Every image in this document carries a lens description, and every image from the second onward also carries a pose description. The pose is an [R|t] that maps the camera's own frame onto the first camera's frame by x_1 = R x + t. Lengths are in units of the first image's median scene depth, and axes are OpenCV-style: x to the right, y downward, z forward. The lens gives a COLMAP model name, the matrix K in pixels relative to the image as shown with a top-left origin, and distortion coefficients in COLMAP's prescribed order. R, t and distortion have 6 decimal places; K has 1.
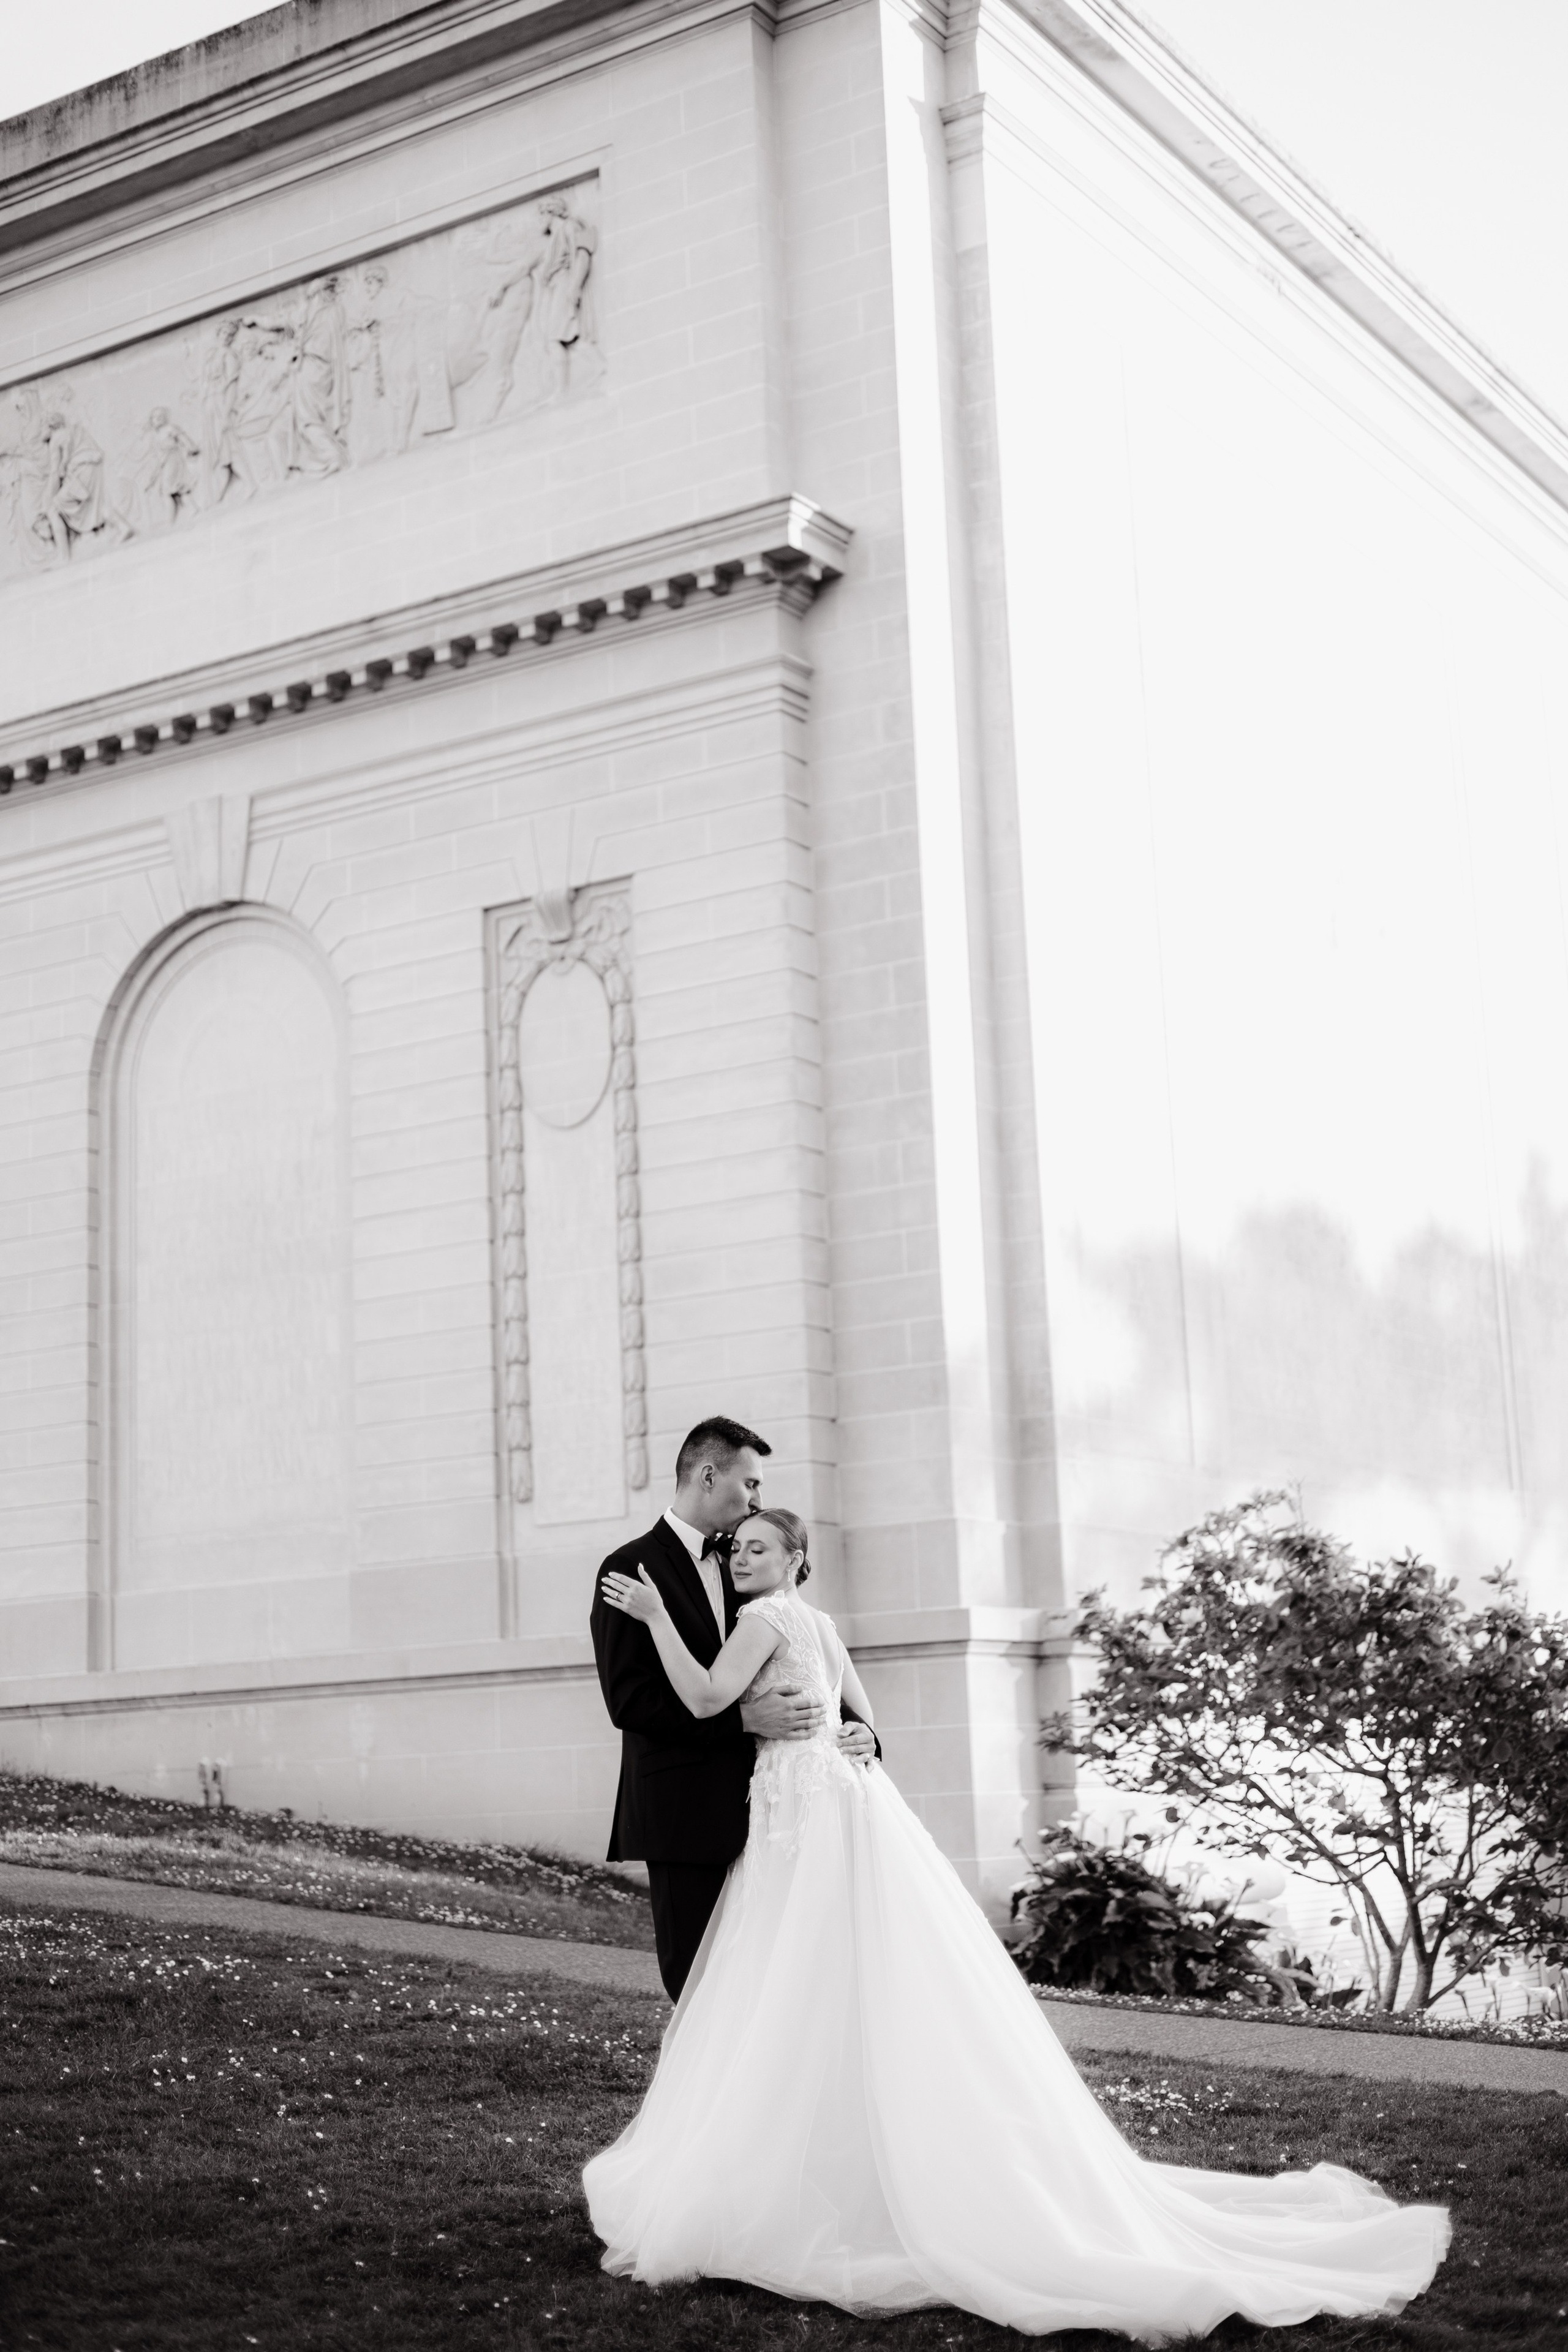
lens RADIAL K [[3343.6, 0, 804.3], [0, 3343.6, 1134.8], [0, 0, 1]] dist [0.012519, 0.048973]
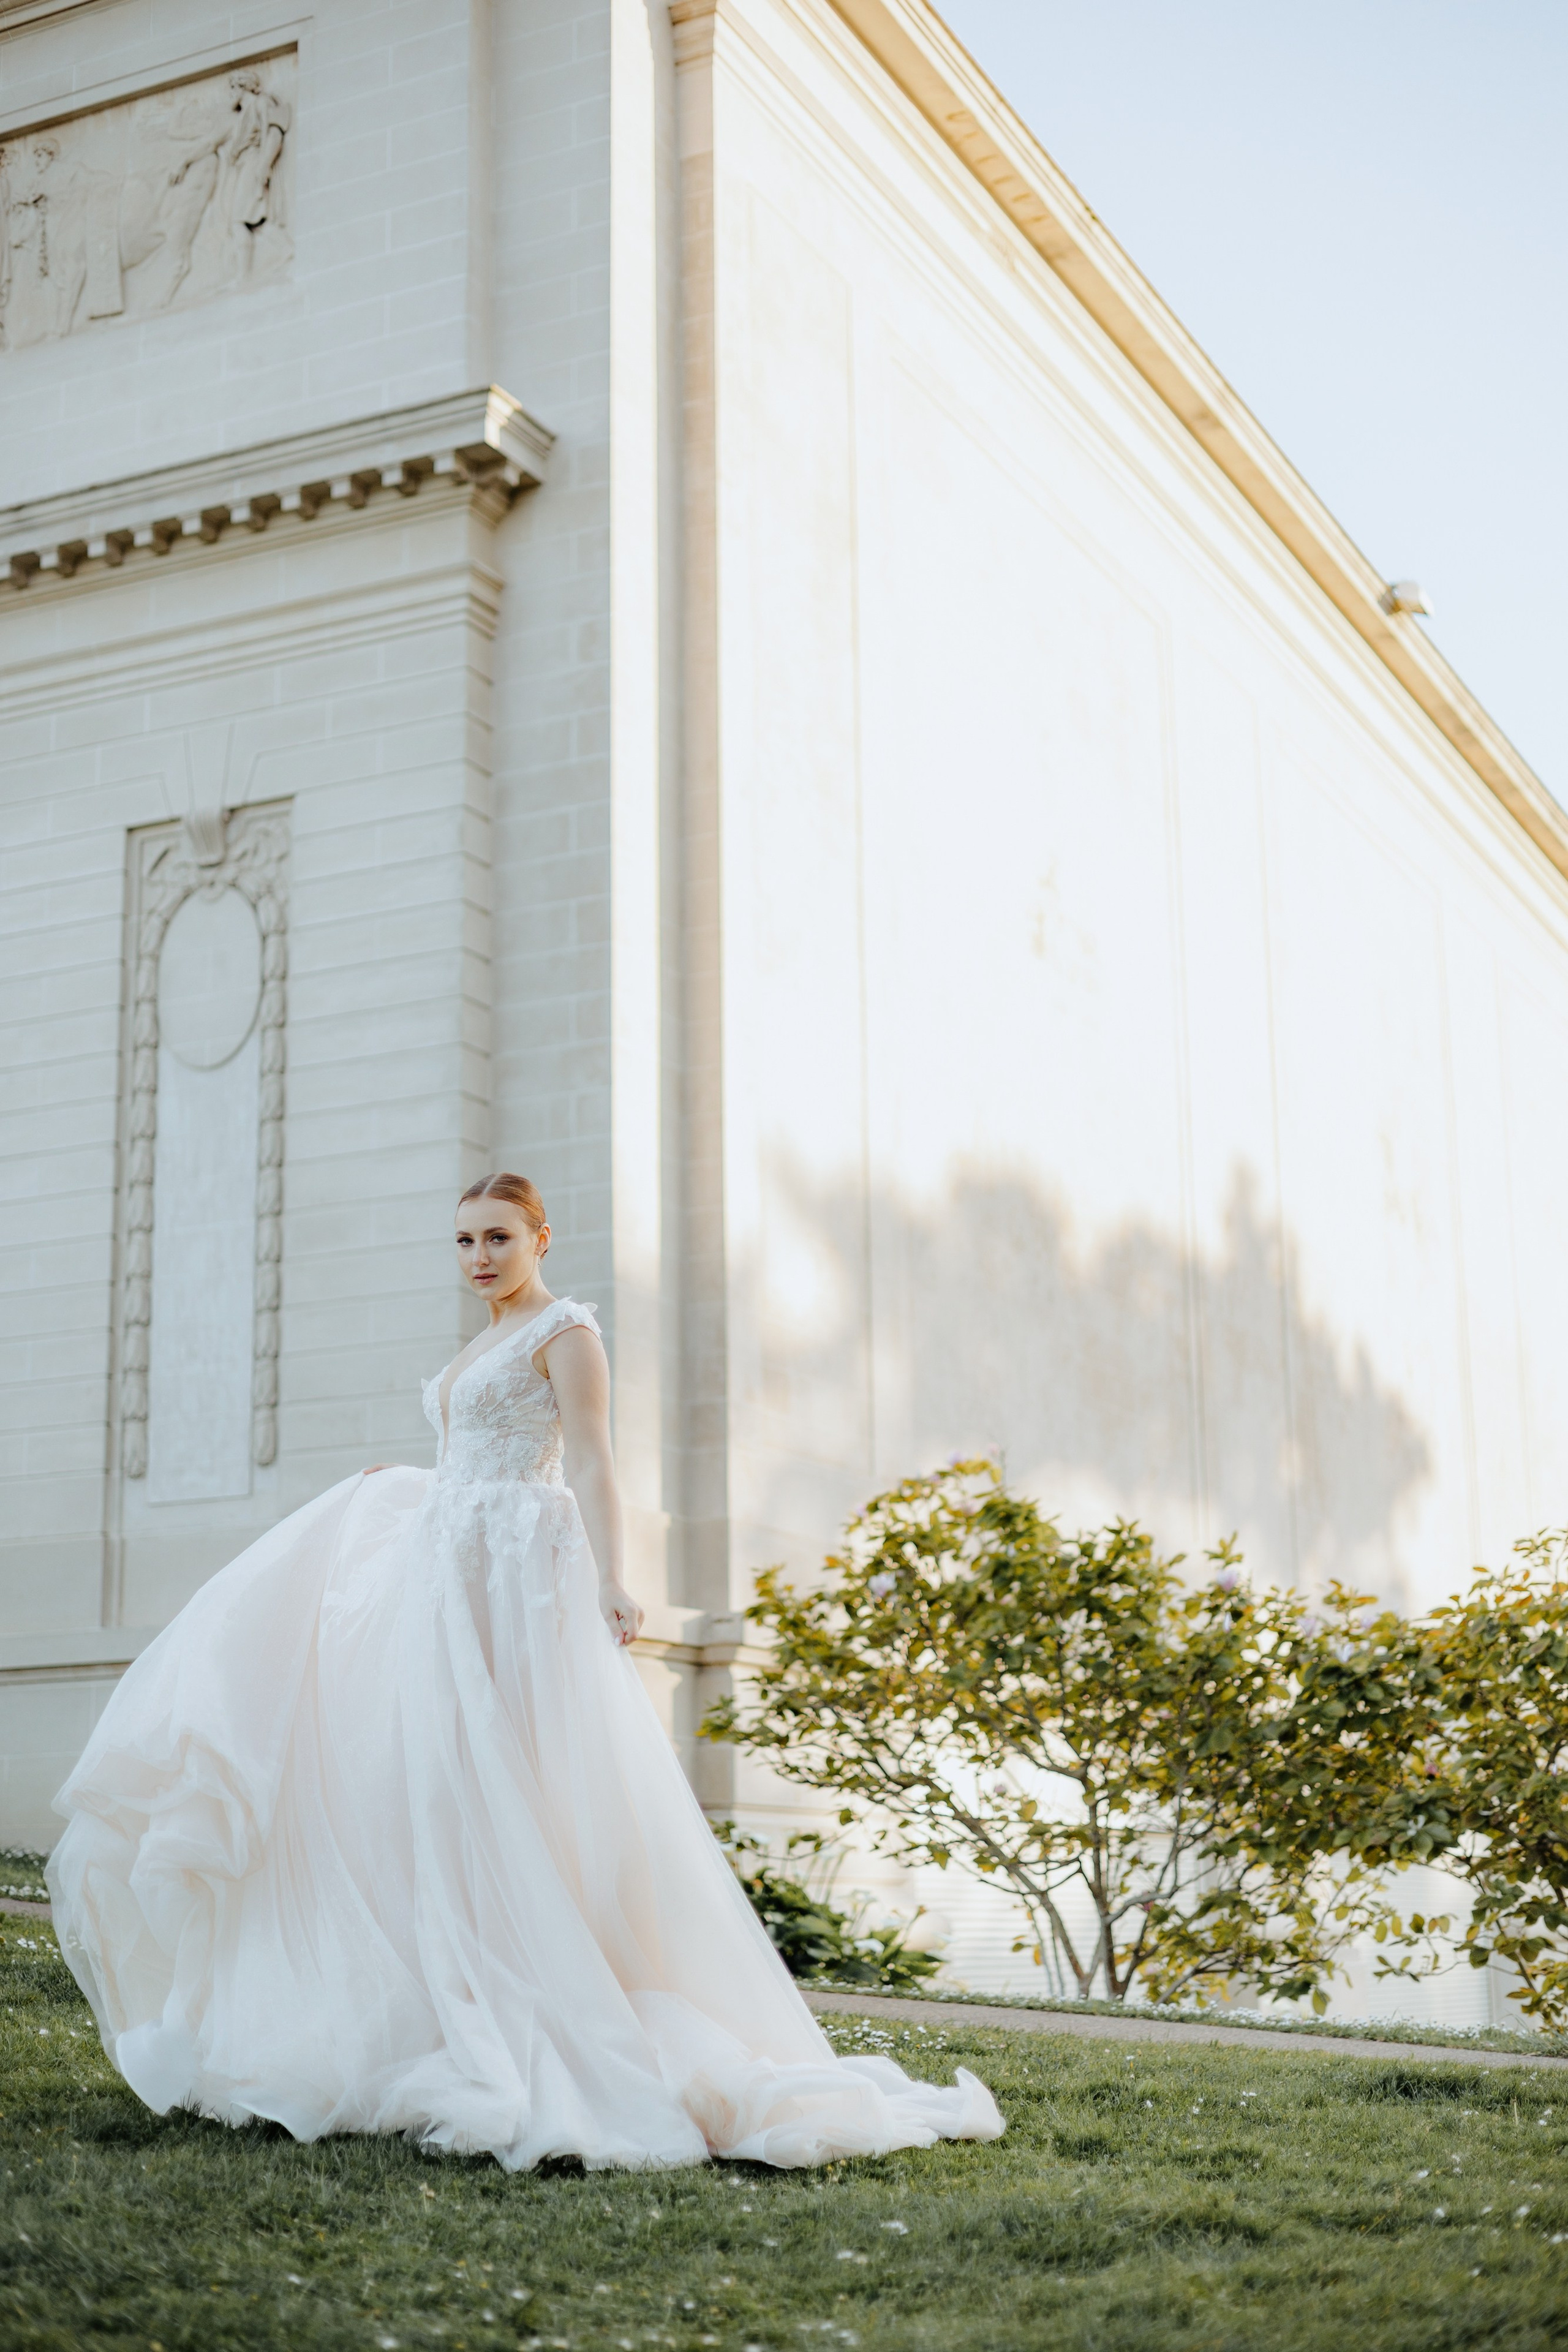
lens RADIAL K [[3323.7, 0, 784.0], [0, 3323.7, 1176.0], [0, 0, 1]] dist [0.004949, 0.067228]
pose [[0.994273, 0.050138, 0.094382, 0.000958], [-0.047117, 0.998312, -0.033970, 0.050640], [-0.095926, 0.029328, 0.994956, 0.090496]]
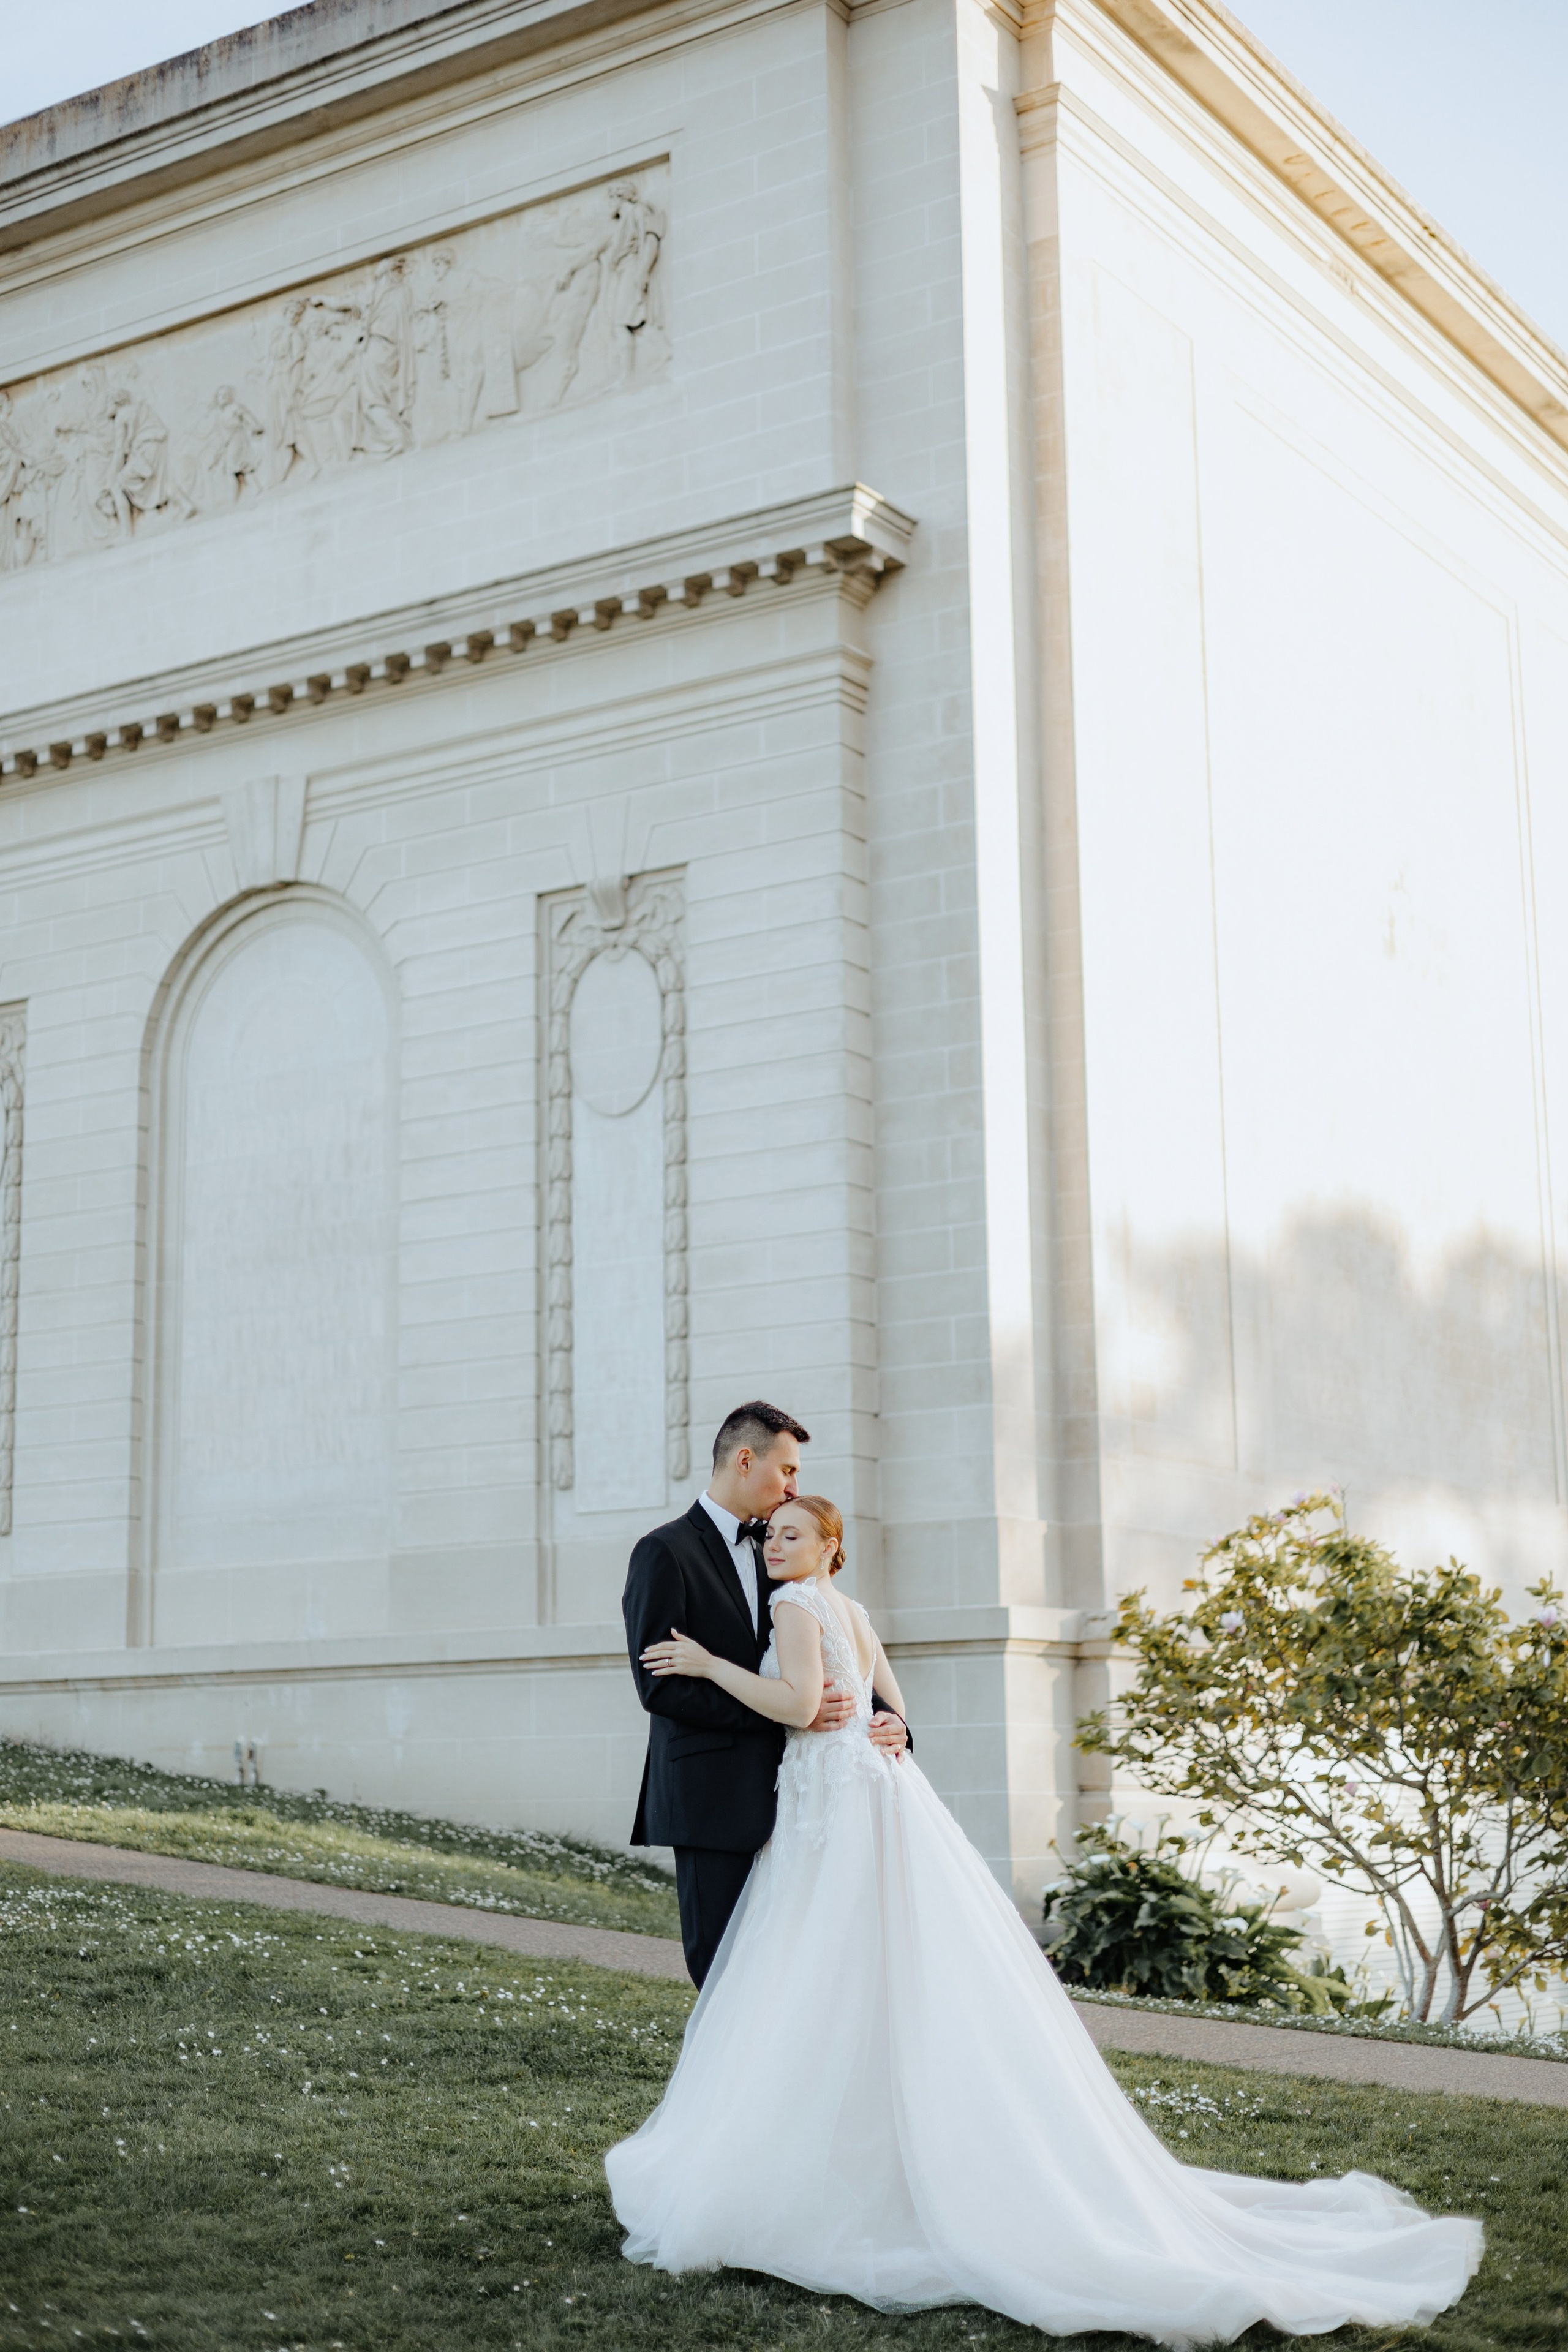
lens RADIAL K [[3346.5, 0, 775.1], [0, 3346.5, 1157.1], [0, 0, 1]] dist [0.013257, 0.056417]
pose [[0.999463, 0.023086, -0.023270, 0.000048], [-0.022907, 0.999706, 0.007924, 0.001234], [0.023446, -0.007387, 0.999698, 0.002949]]
